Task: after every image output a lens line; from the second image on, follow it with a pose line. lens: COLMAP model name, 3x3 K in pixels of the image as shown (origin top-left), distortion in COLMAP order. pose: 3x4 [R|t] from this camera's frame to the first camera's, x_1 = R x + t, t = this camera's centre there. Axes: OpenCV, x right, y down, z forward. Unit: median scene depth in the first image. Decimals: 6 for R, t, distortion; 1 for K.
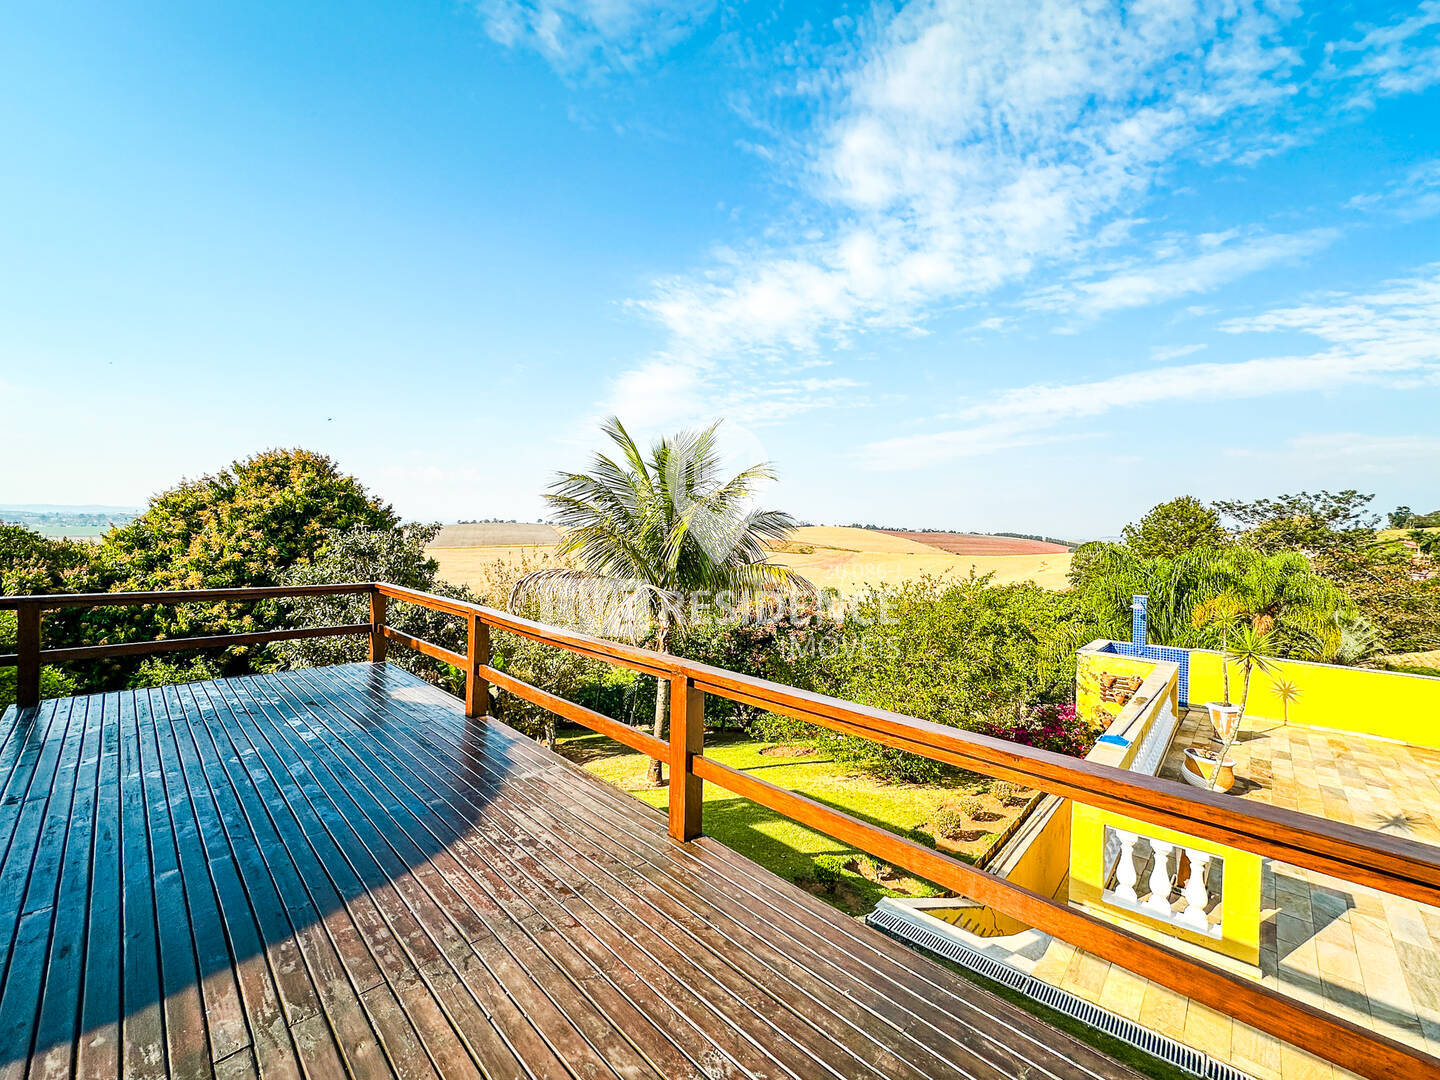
lens RADIAL K [[571.6, 0, 710.0], [0, 571.6, 539.1], [0, 0, 1]] dist [-0.014718, 0.002170]
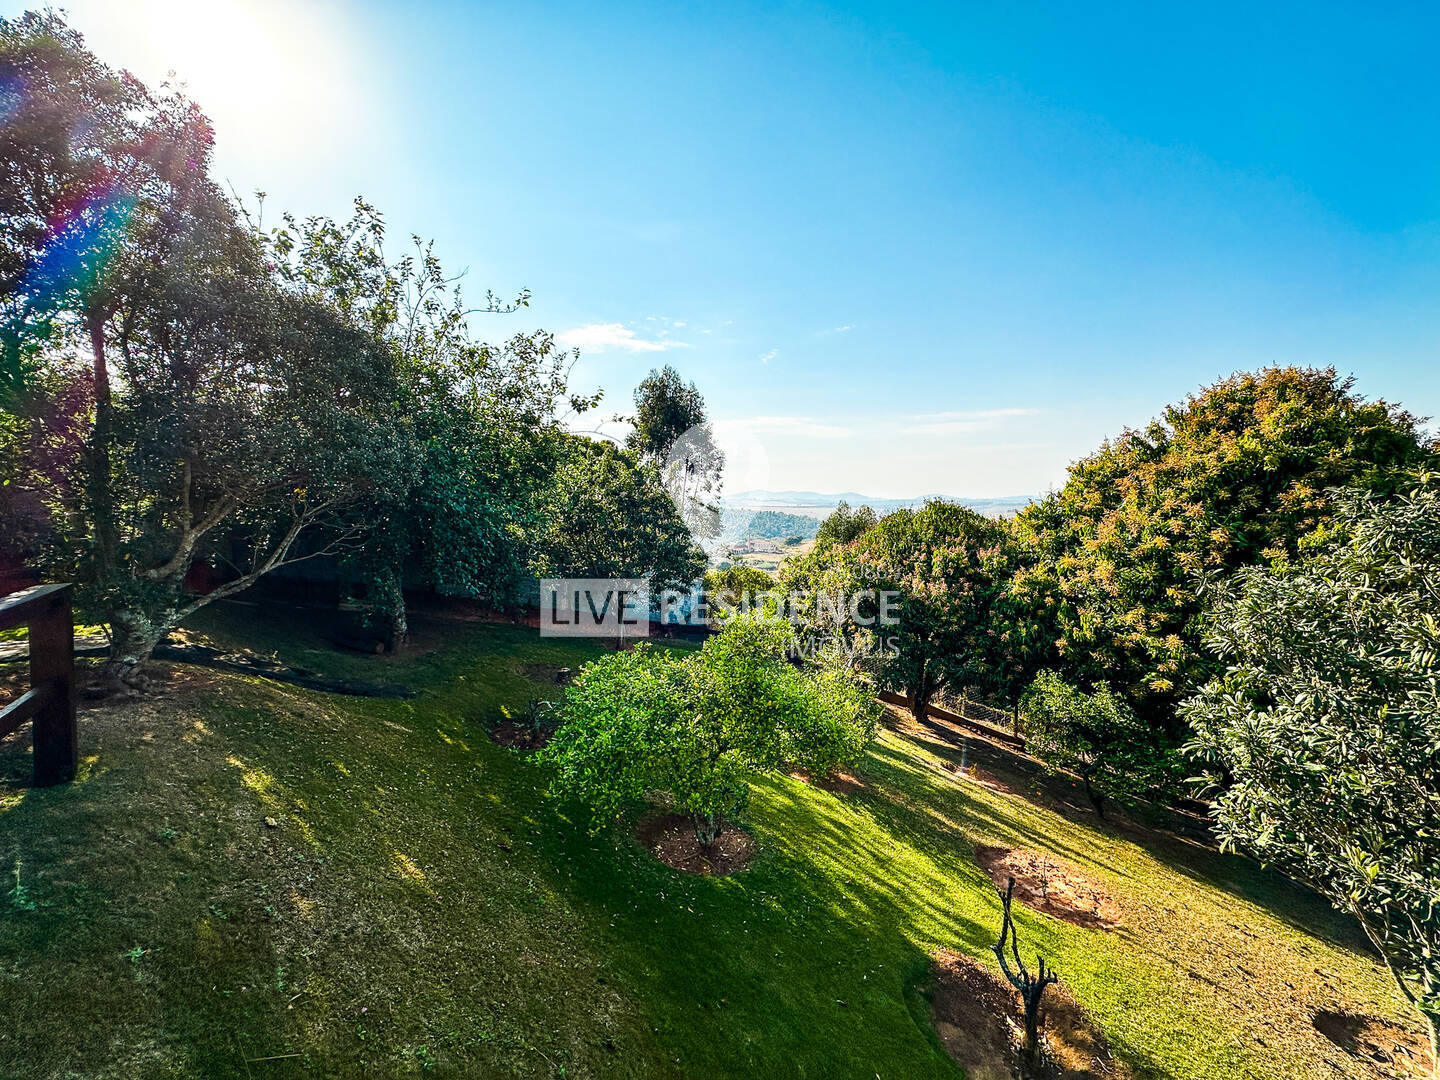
lens RADIAL K [[571.6, 0, 709.2], [0, 571.6, 533.2], [0, 0, 1]] dist [-0.014718, 0.002170]
pose [[0.150004, 0.023440, -0.988407, -0.249887], [-0.001902, 0.999724, 0.023420, 0.005130], [0.988684, -0.001633, 0.150007, 0.363889]]
